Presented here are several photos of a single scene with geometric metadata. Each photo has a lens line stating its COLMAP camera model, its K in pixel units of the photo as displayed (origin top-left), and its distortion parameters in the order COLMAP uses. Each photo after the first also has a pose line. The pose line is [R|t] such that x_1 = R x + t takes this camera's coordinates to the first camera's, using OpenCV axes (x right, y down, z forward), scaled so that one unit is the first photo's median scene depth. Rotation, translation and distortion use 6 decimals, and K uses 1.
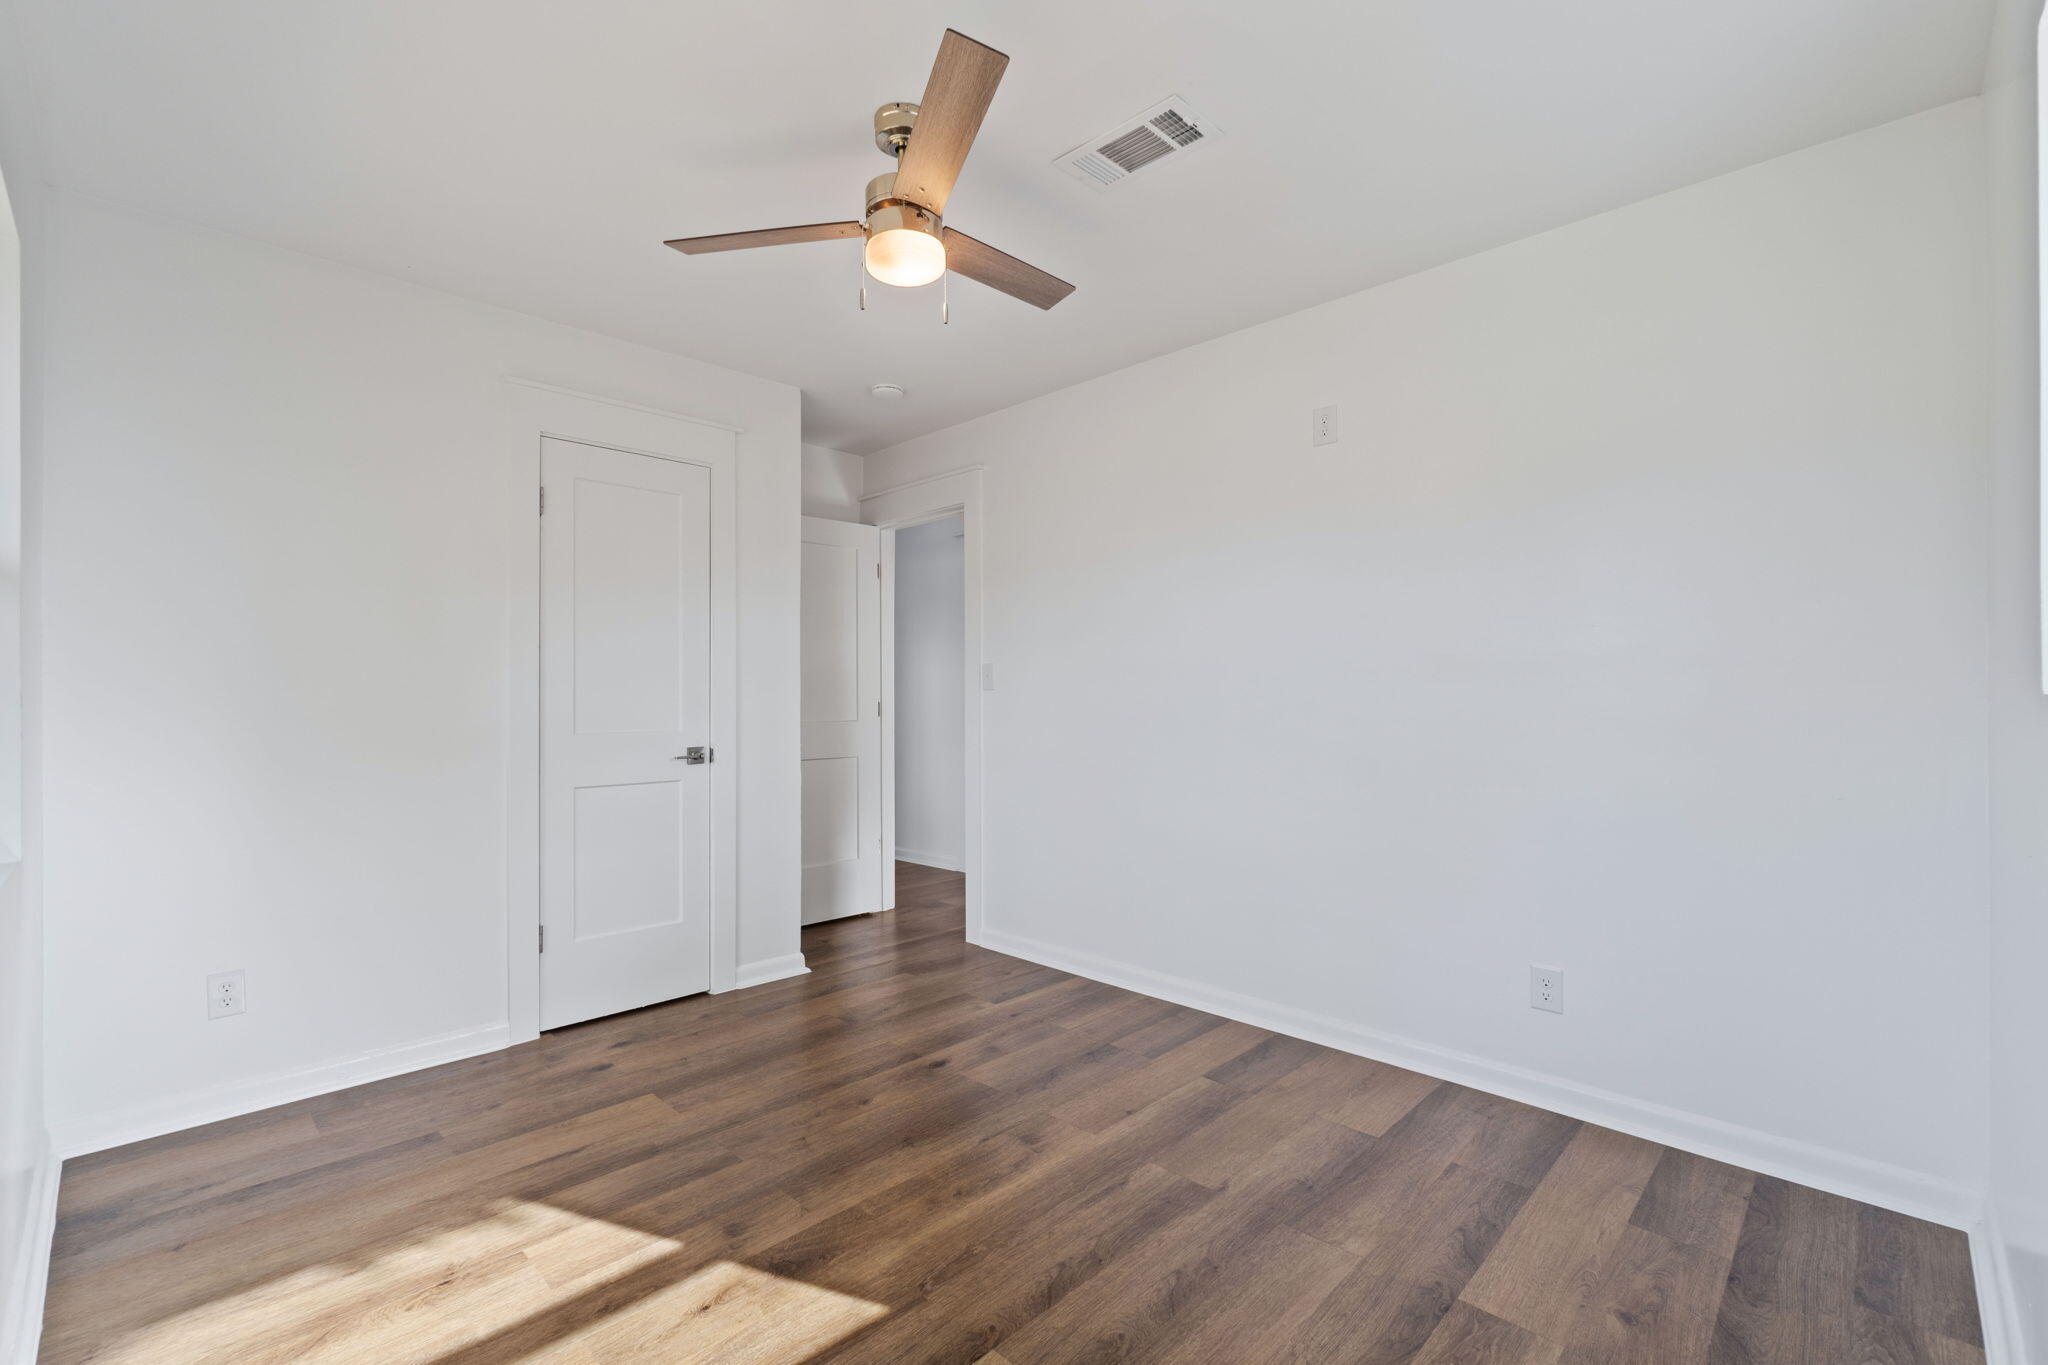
lens RADIAL K [[901.7, 0, 1010.1], [0, 901.7, 710.0], [0, 0, 1]] dist [-0.003183, -0.000239]
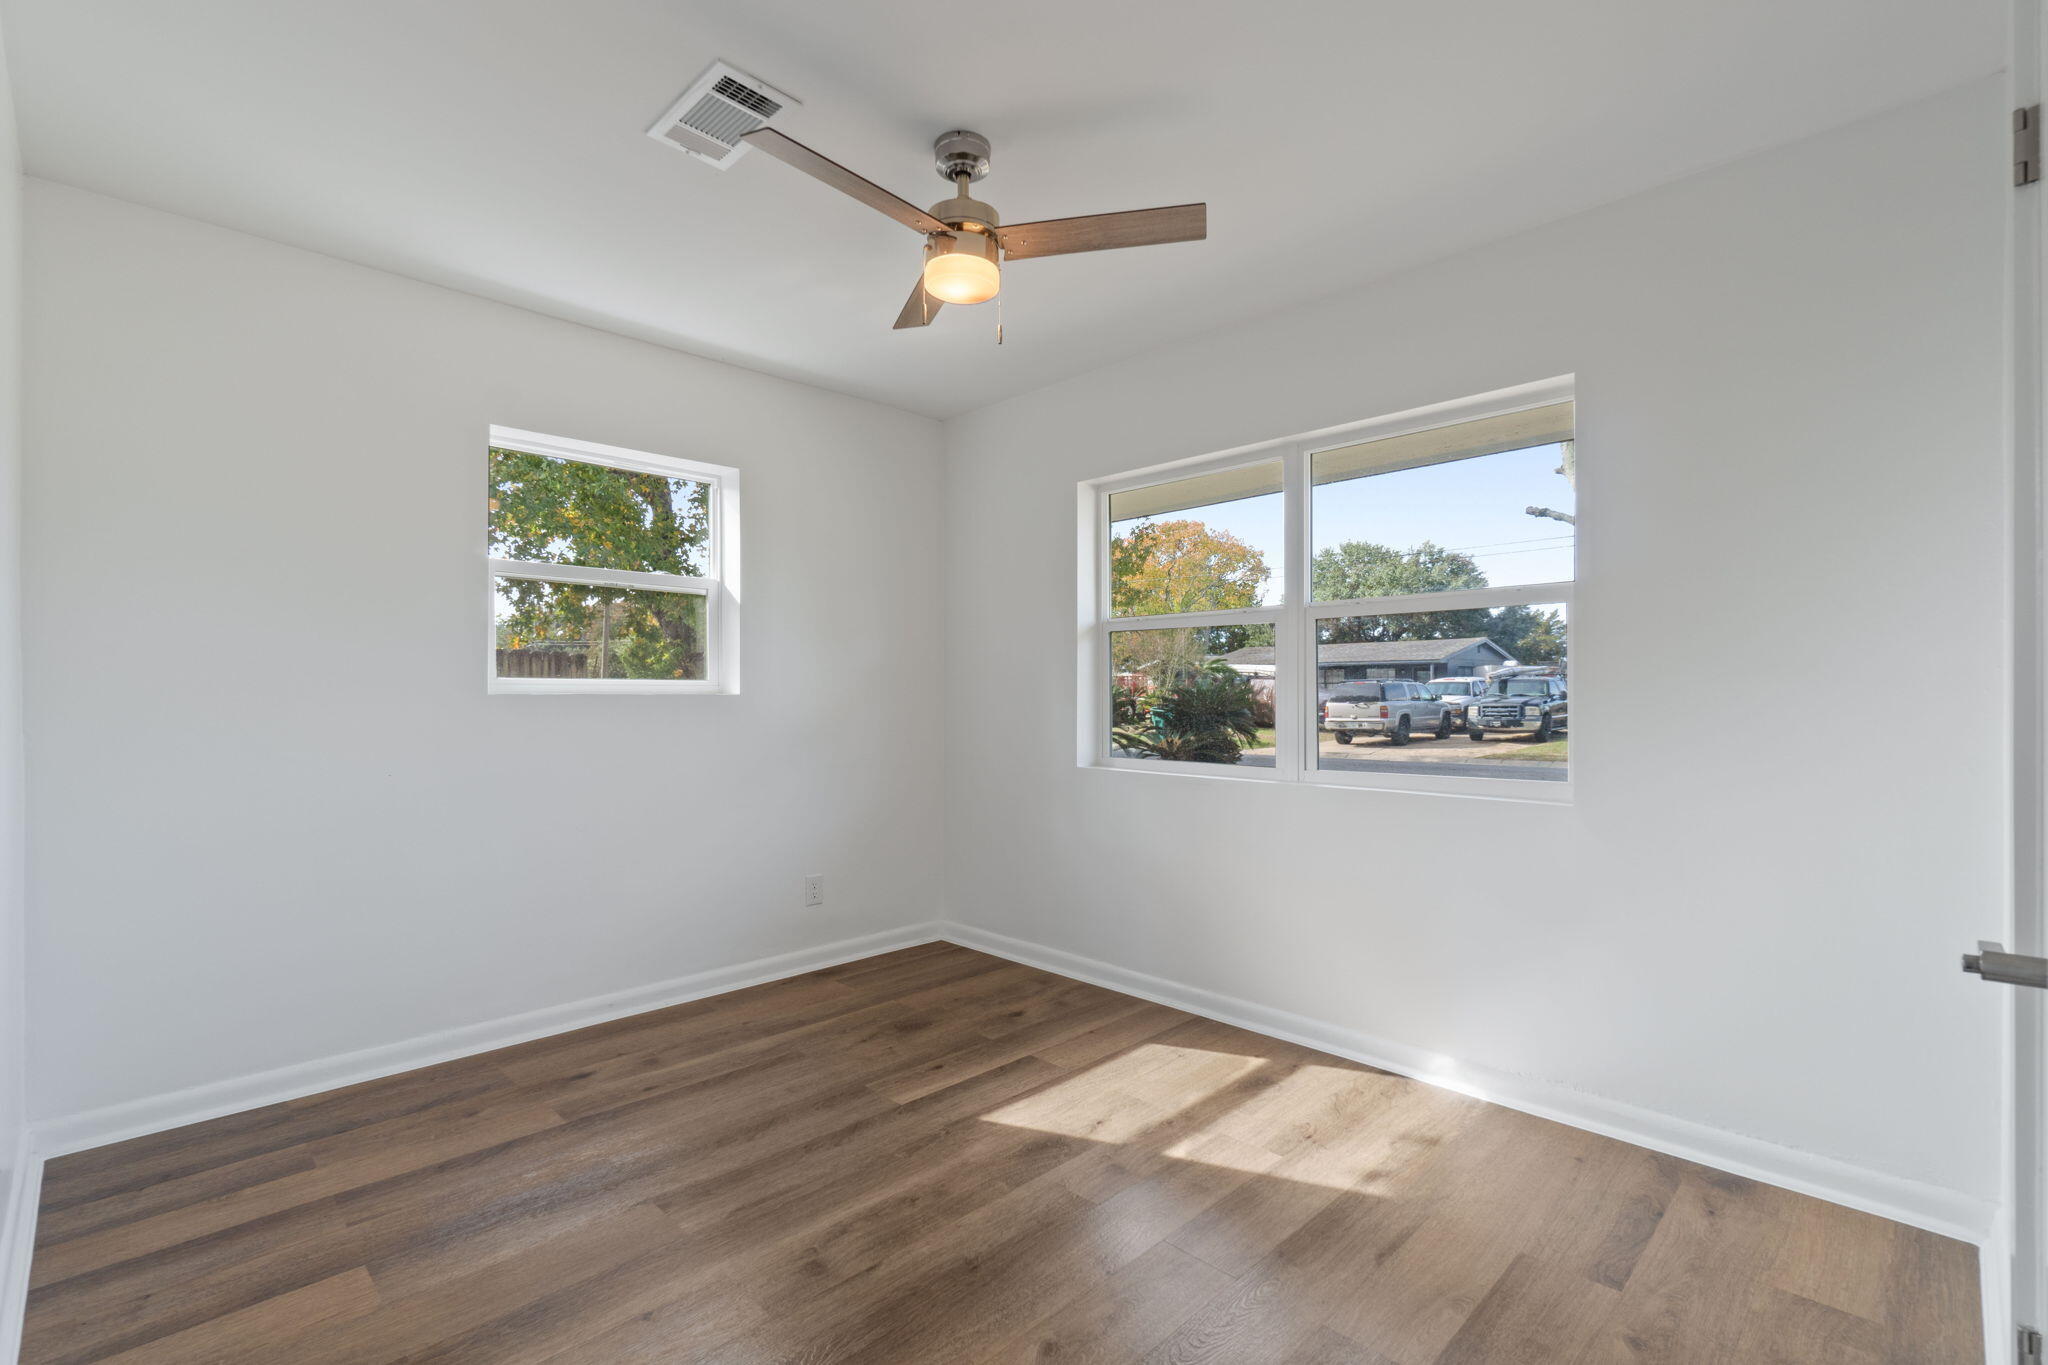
lens RADIAL K [[920.8, 0, 985.5], [0, 920.8, 696.2], [0, 0, 1]] dist [0.008172, 0.000291]
pose [[-0.999390, 0.002152, 0.034856, -0.154241], [0.002890, 0.999772, 0.021133, -0.029356], [-0.034803, 0.021221, -0.999169, 1.787206]]
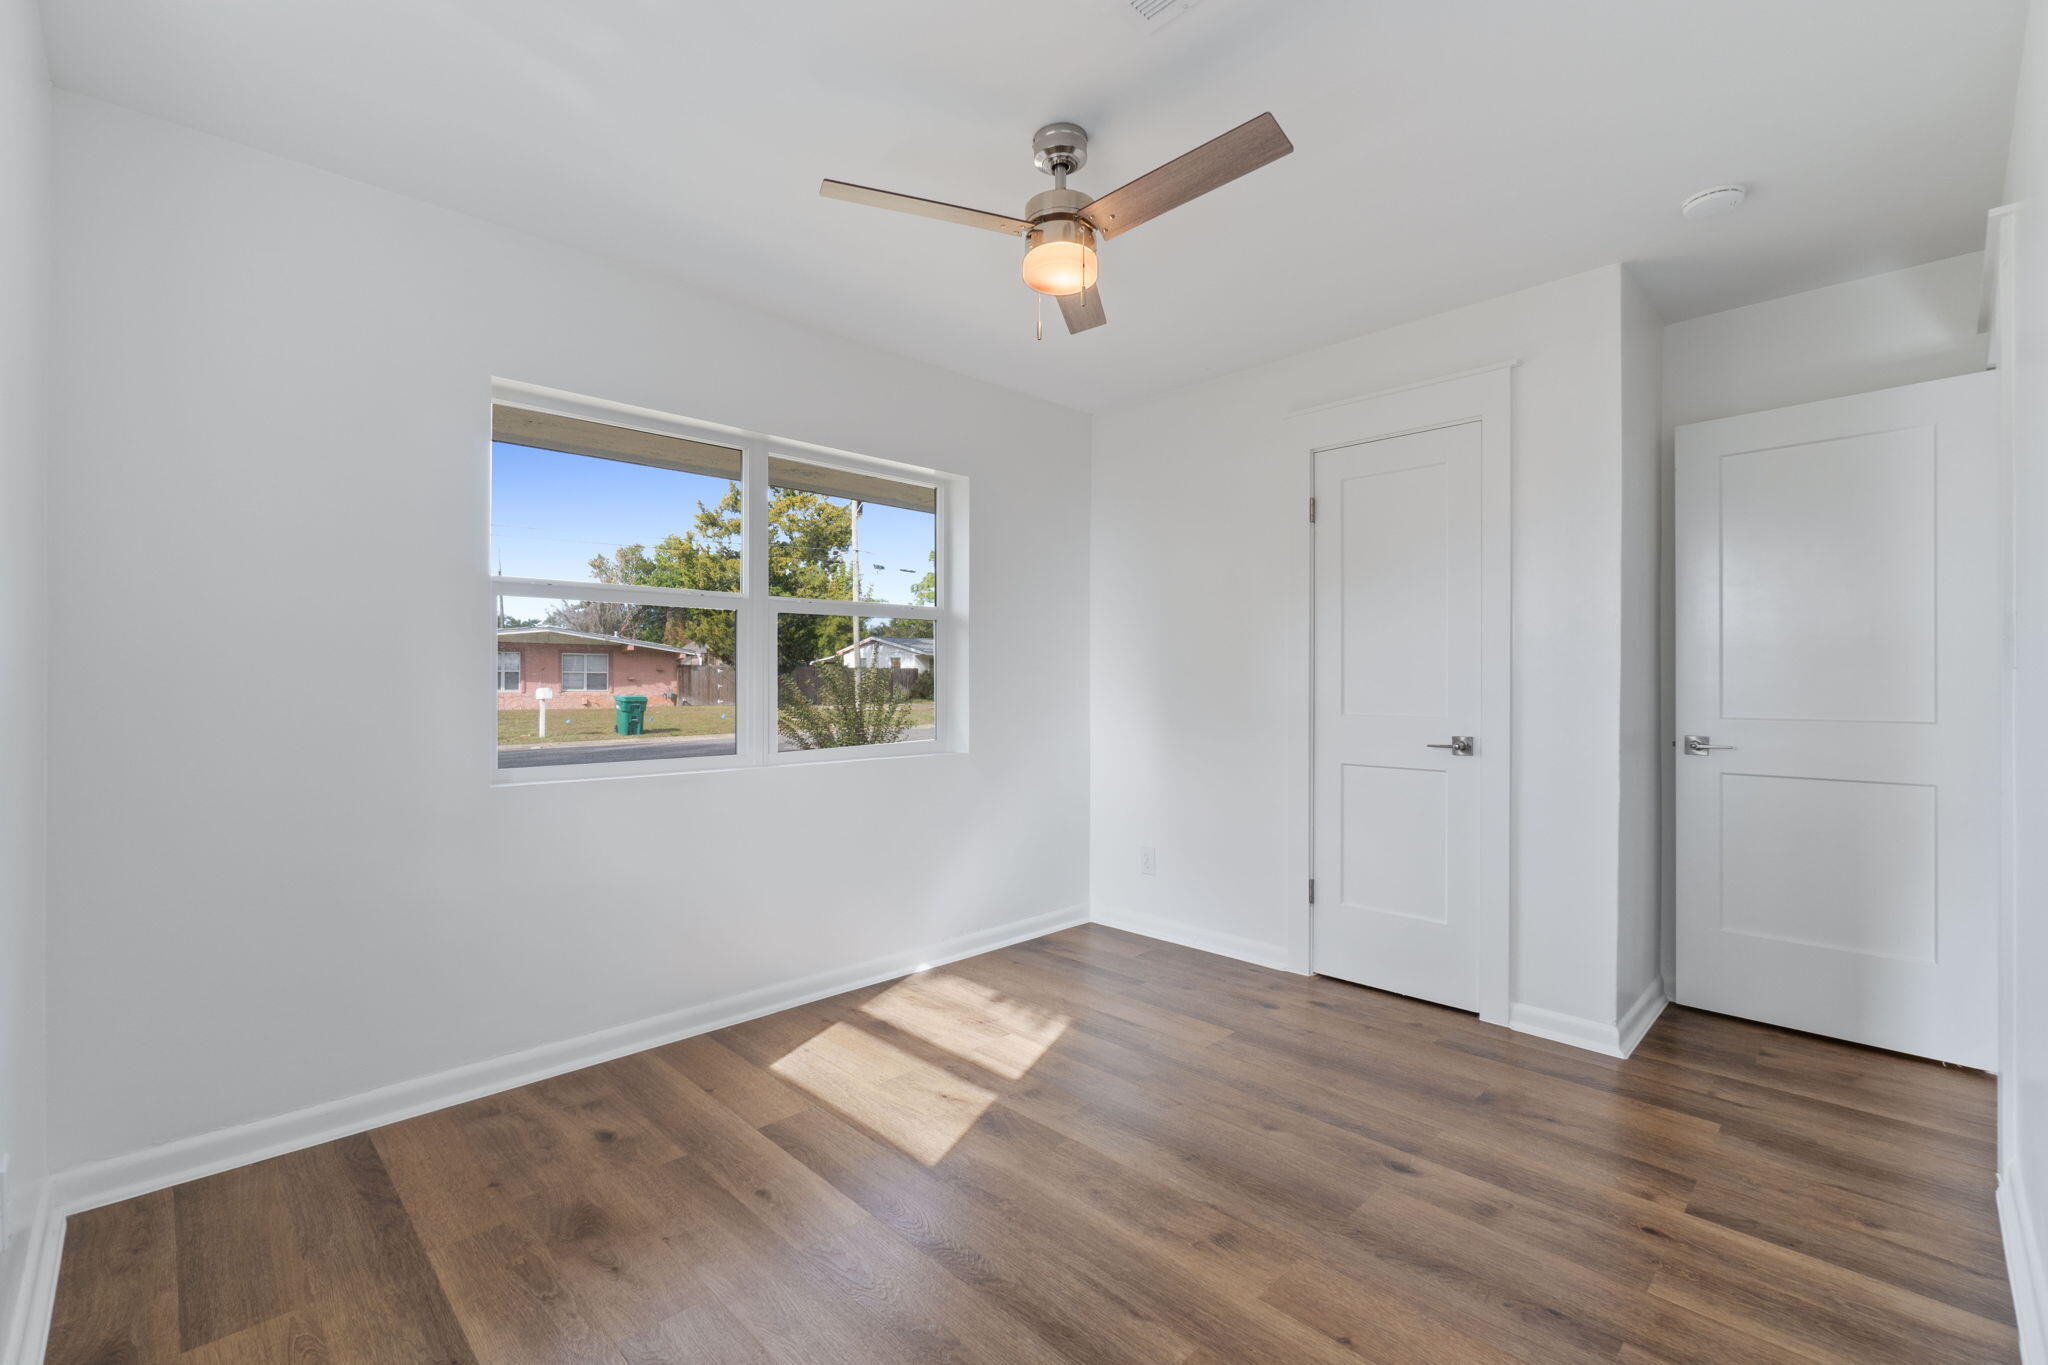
lens RADIAL K [[893.1, 0, 1015.1], [0, 893.1, 696.3], [0, 0, 1]] dist [-0.005327, 0.000418]
pose [[-0.024702, 0.017503, -0.999542, 0.805951], [-0.014999, 0.999728, 0.017877, -0.012369], [0.999582, 0.015434, -0.024433, 0.832963]]
